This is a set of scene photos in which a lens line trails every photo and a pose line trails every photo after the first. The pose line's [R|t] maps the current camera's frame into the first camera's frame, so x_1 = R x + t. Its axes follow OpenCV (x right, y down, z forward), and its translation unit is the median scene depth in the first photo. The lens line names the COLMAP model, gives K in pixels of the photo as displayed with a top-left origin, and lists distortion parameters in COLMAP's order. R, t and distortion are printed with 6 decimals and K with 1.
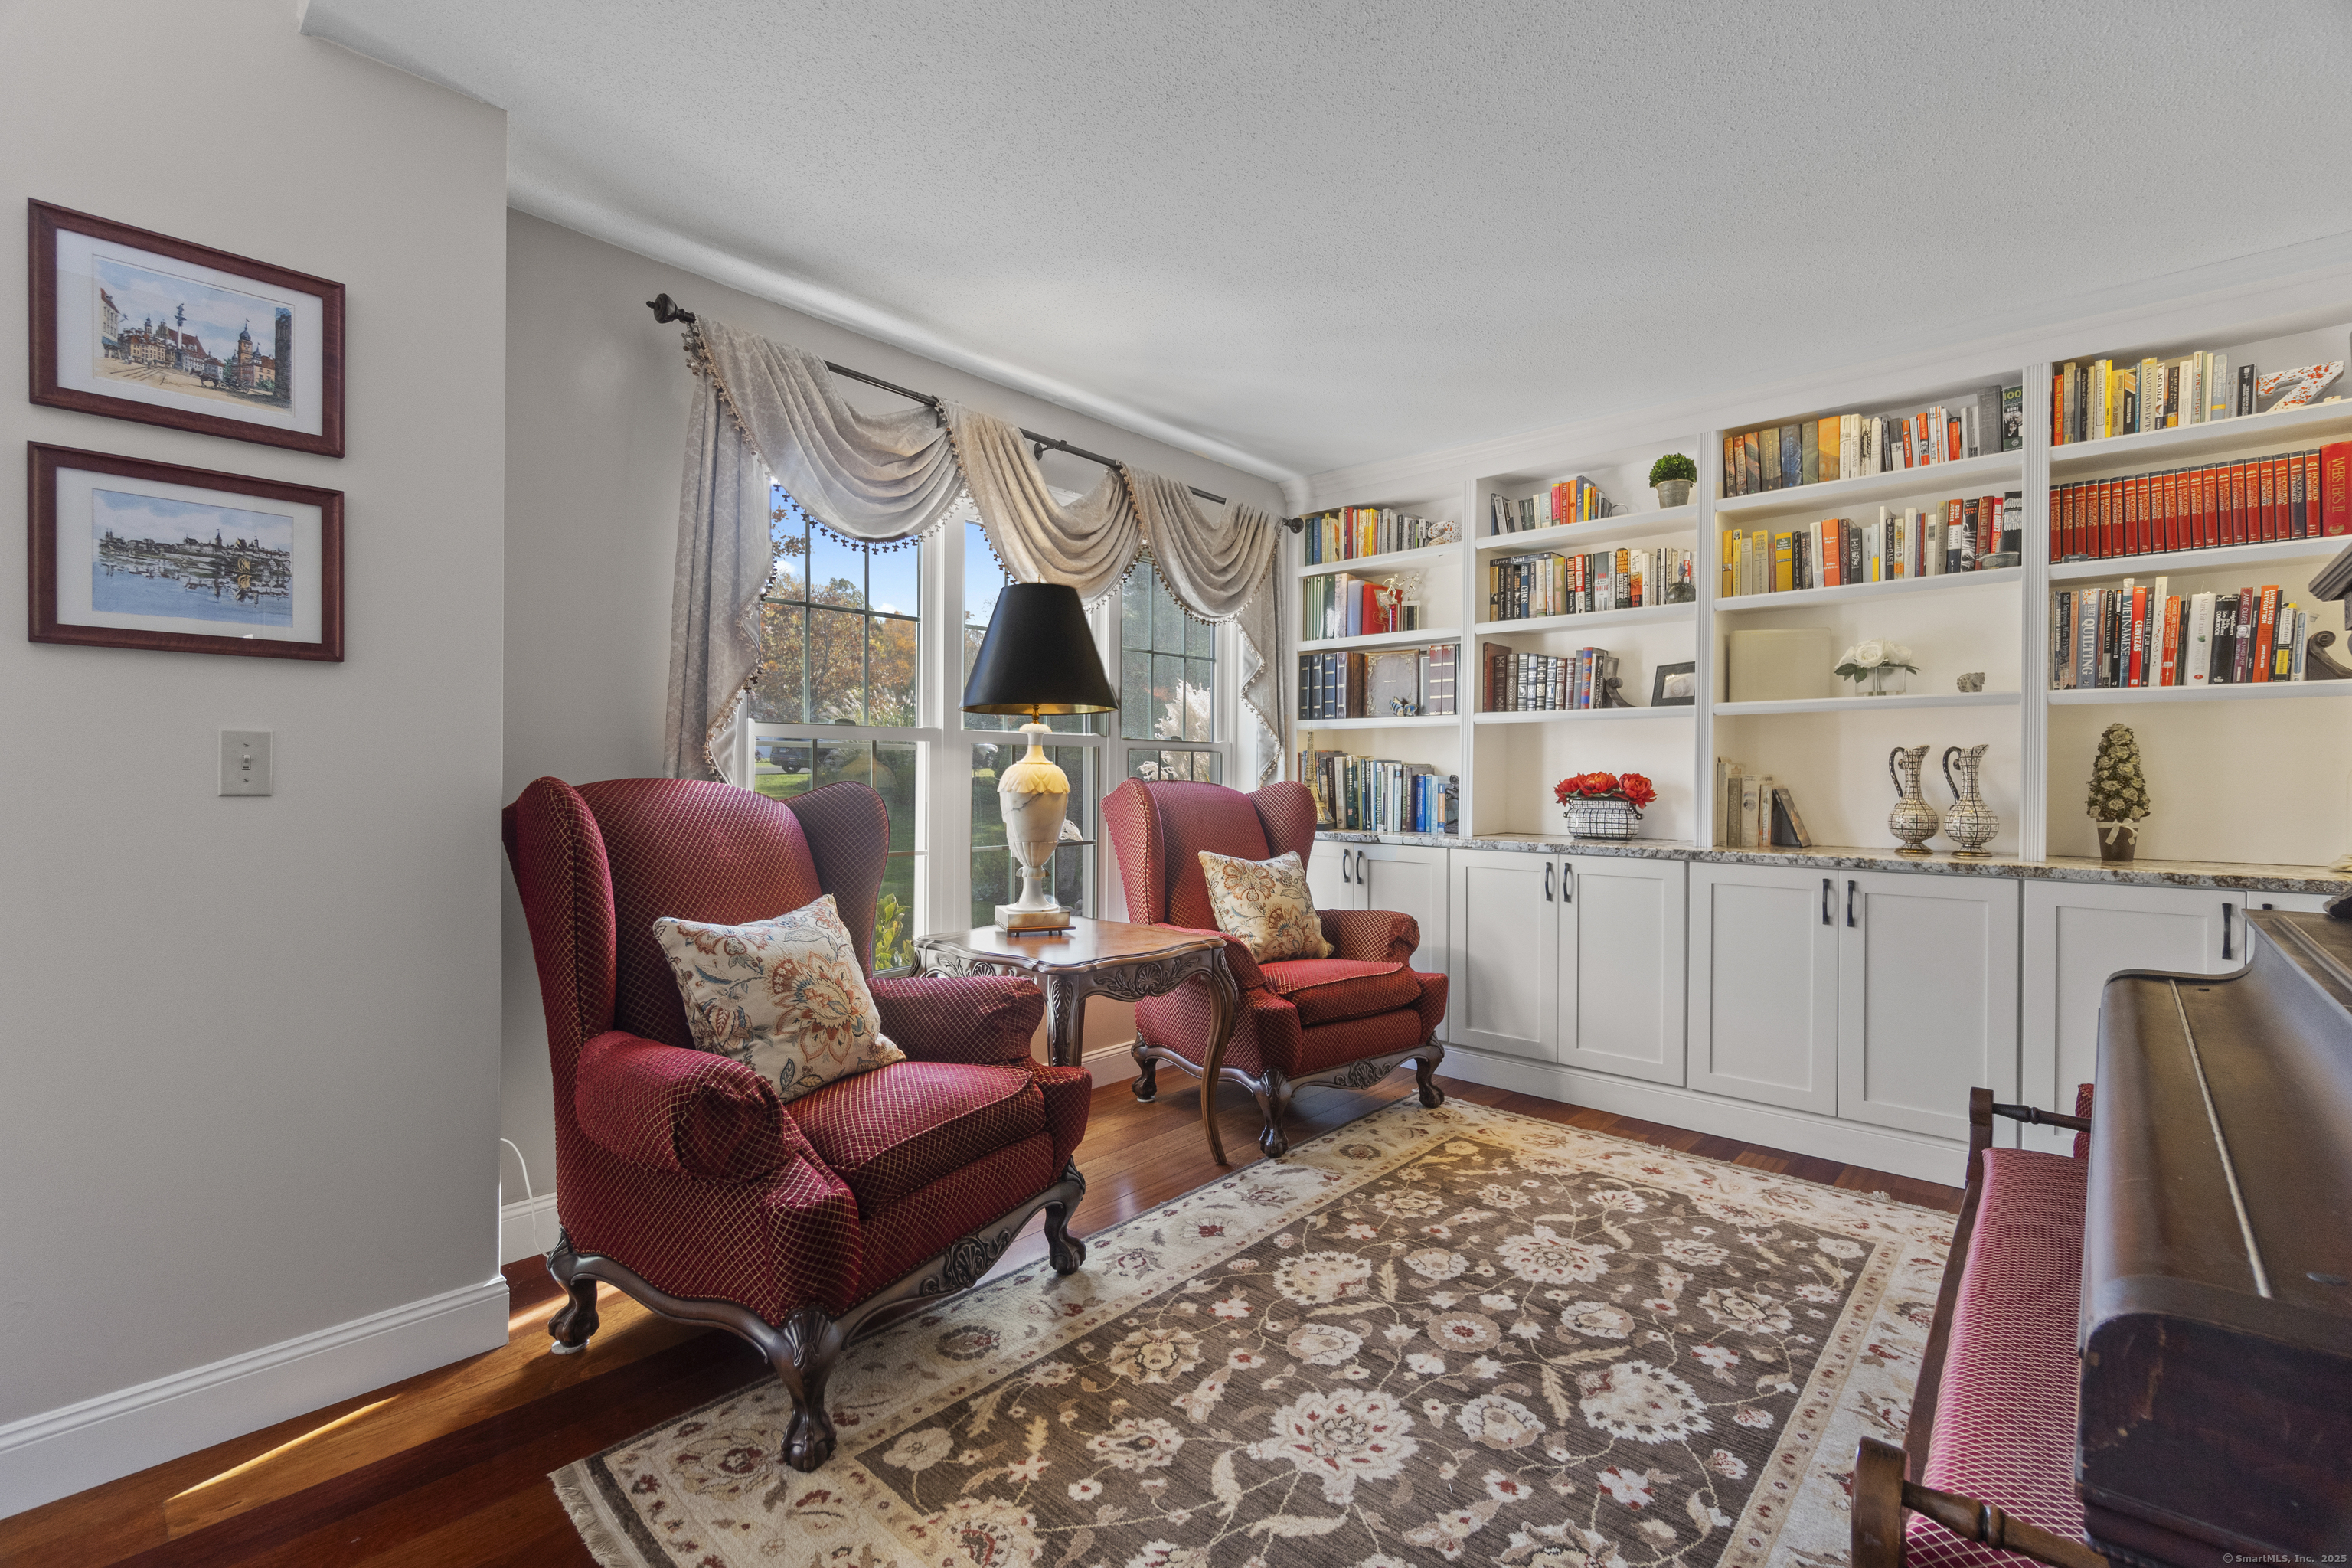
lens RADIAL K [[1011.3, 0, 1178.8], [0, 1011.3, 784.6], [0, 0, 1]] dist [-0.004877, 0.001810]
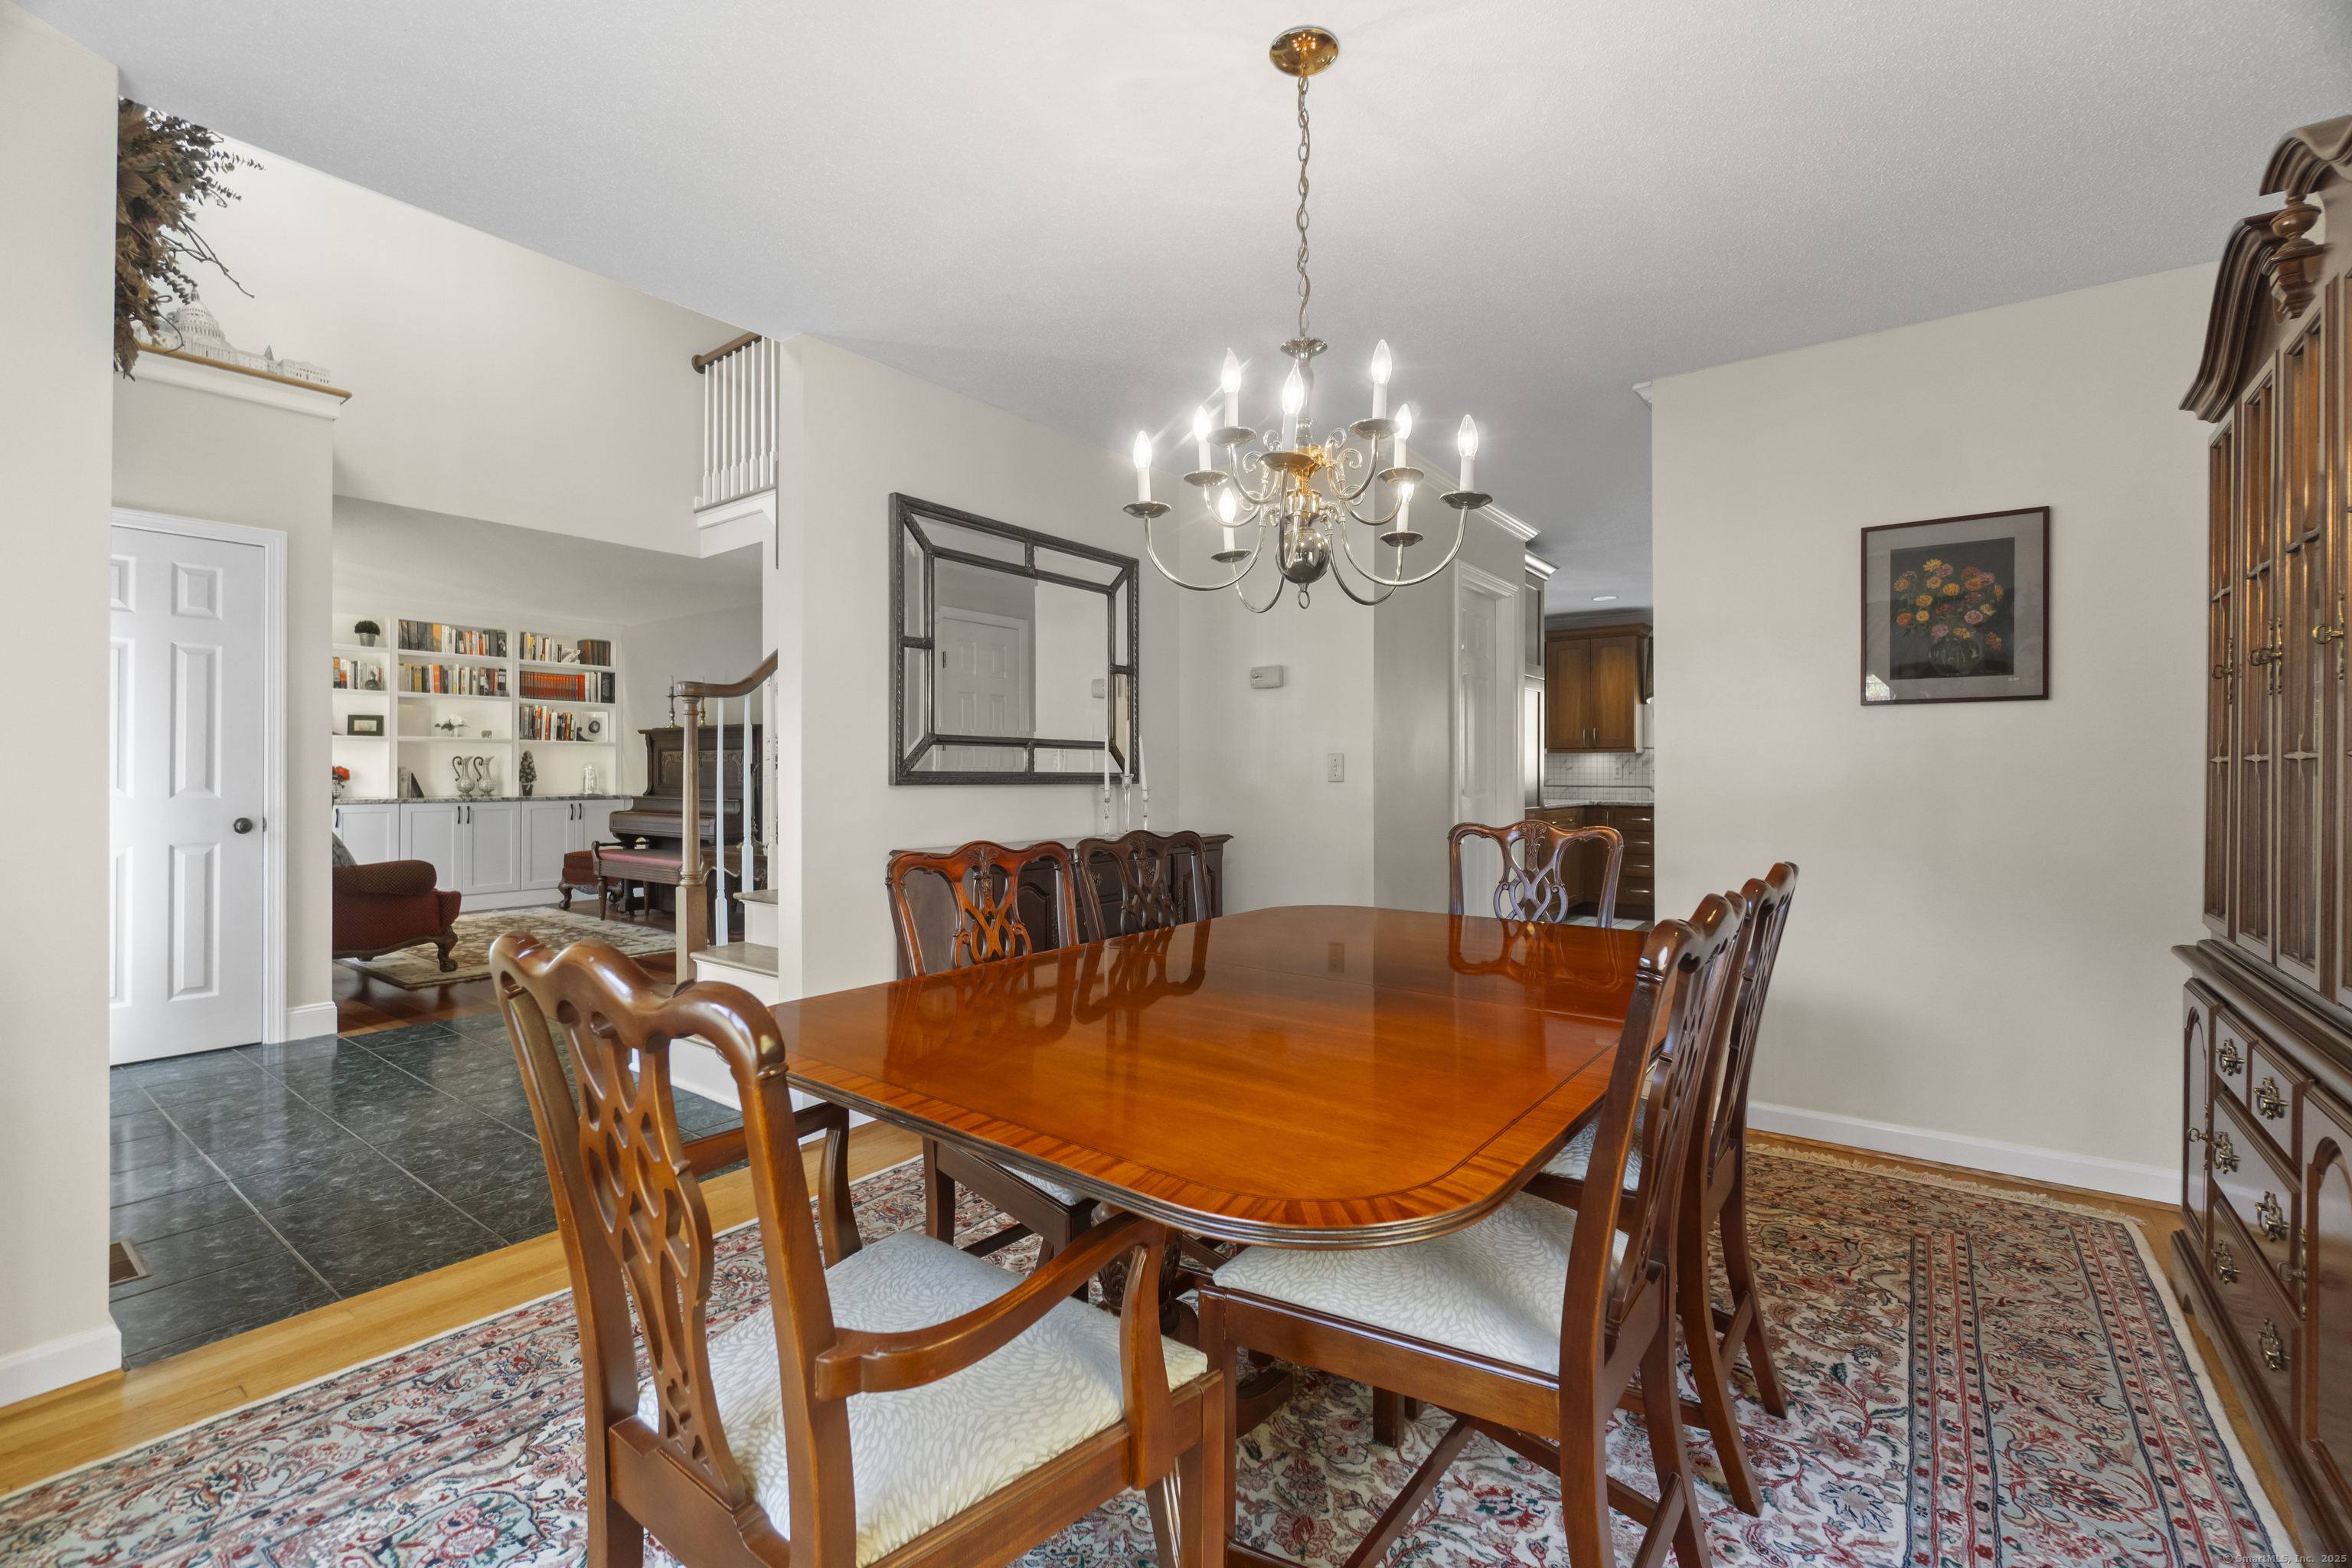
lens RADIAL K [[1011.3, 0, 1166.4], [0, 1011.3, 777.6], [0, 0, 1]] dist [-0.004877, 0.001810]
pose [[-0.087811, -0.008386, 0.996102, -2.138885], [0.006942, 0.999935, 0.009030, 0.005784], [-0.996113, 0.007708, -0.087747, -0.615780]]
